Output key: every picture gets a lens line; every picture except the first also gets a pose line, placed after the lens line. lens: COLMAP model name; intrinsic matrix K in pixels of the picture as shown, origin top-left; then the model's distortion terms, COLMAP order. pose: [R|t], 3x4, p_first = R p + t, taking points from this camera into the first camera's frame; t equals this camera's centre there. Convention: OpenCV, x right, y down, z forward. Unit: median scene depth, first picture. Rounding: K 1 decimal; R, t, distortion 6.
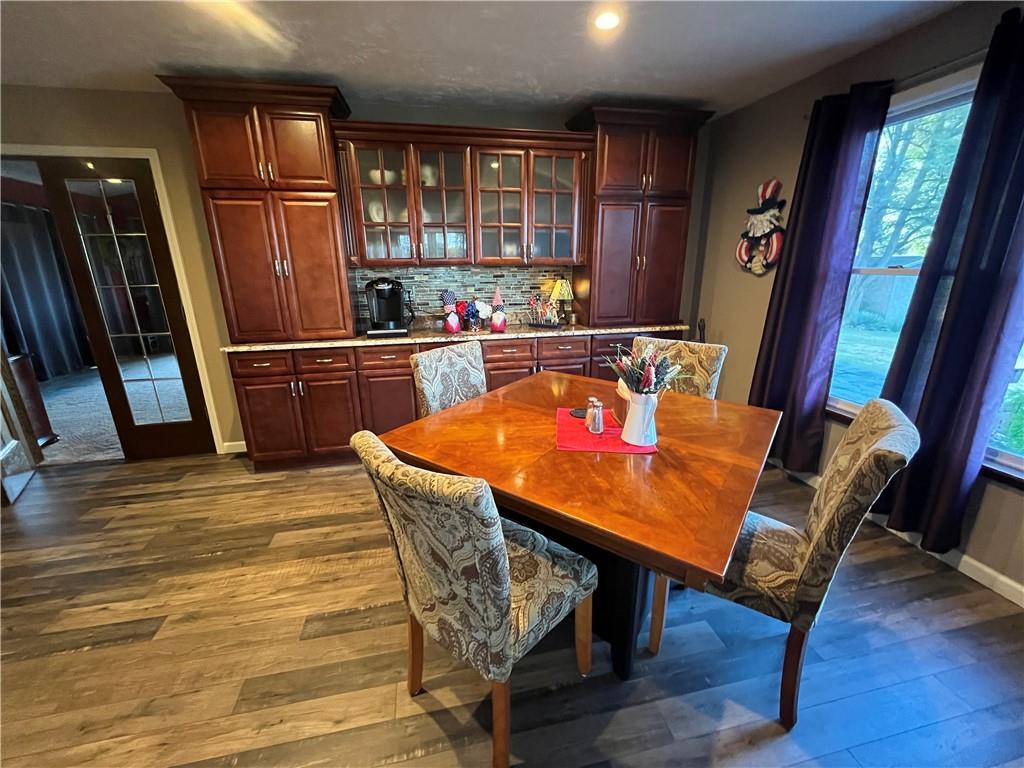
lens RADIAL K [[416.5, 0, 512.0], [0, 416.5, 384.0], [0, 0, 1]] dist [-0.001300, 0.000123]
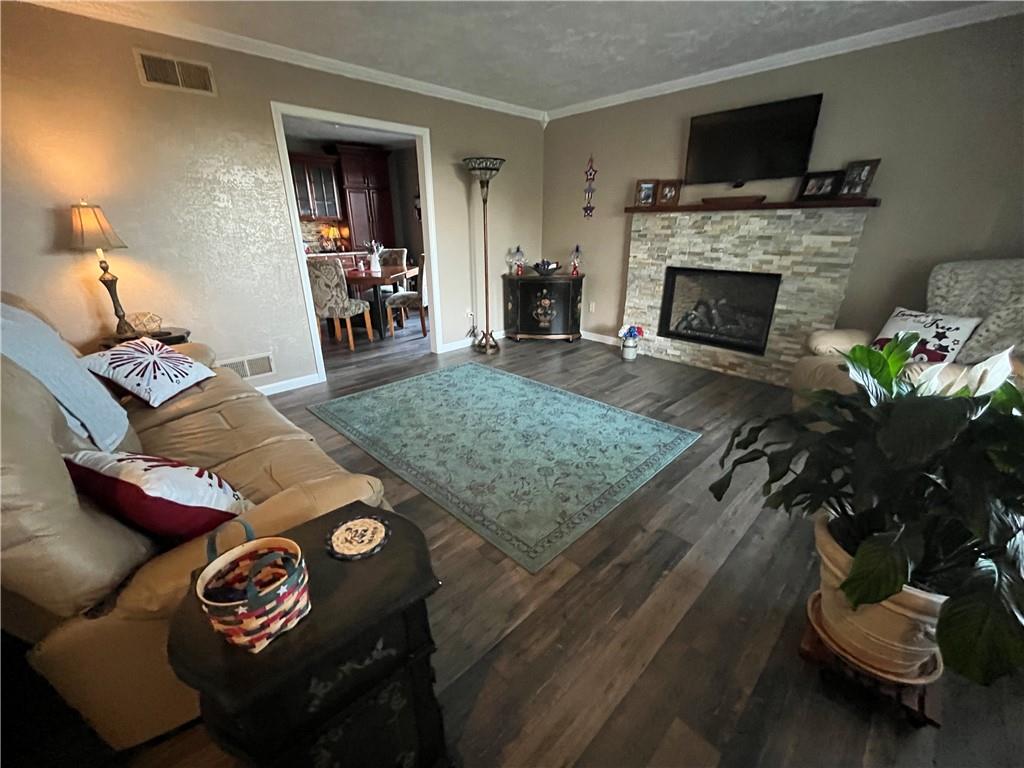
lens RADIAL K [[416.5, 0, 512.0], [0, 416.5, 384.0], [0, 0, 1]] dist [-0.001300, 0.000123]
pose [[0.841146, -0.189414, 0.506553, -0.425143], [0.147422, 0.981495, 0.122210, 0.496772], [-0.520327, -0.028120, 0.853504, -1.583708]]
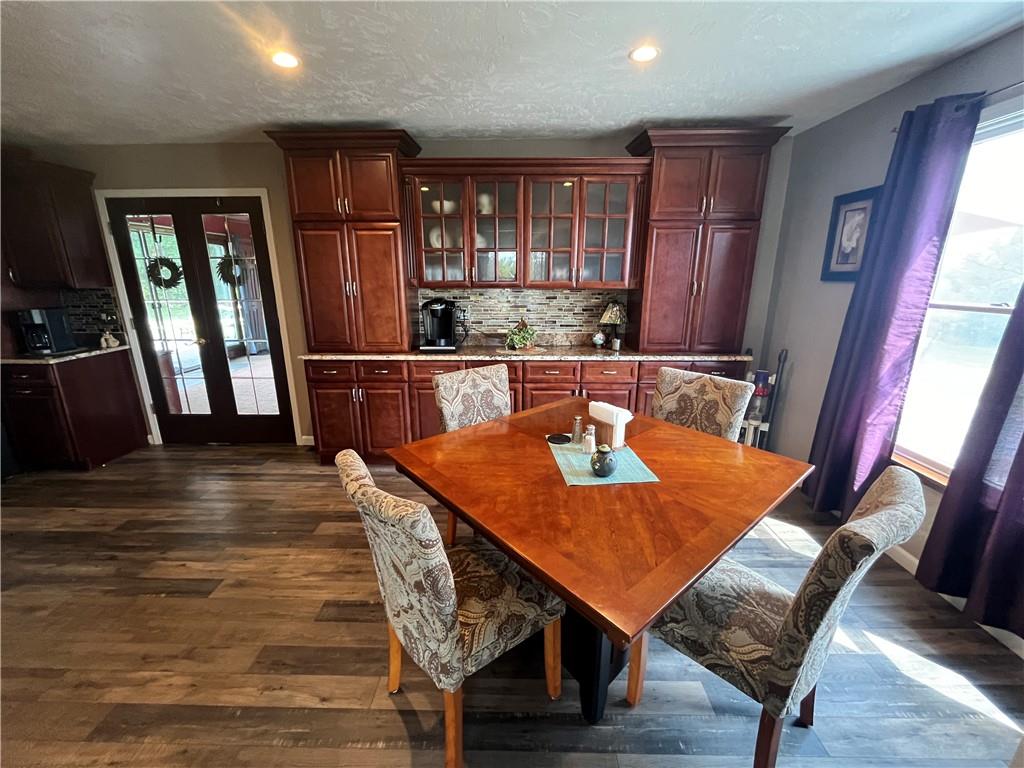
lens RADIAL K [[418.2, 0, 512.0], [0, 418.2, 384.0], [0, 0, 1]] dist [0.000935, 0.000129]
pose [[0.974460, 0.068714, -0.213790, 0.152405], [-0.073629, 0.997171, -0.015102, -0.037760], [0.212148, 0.030458, 0.976763, -0.017513]]
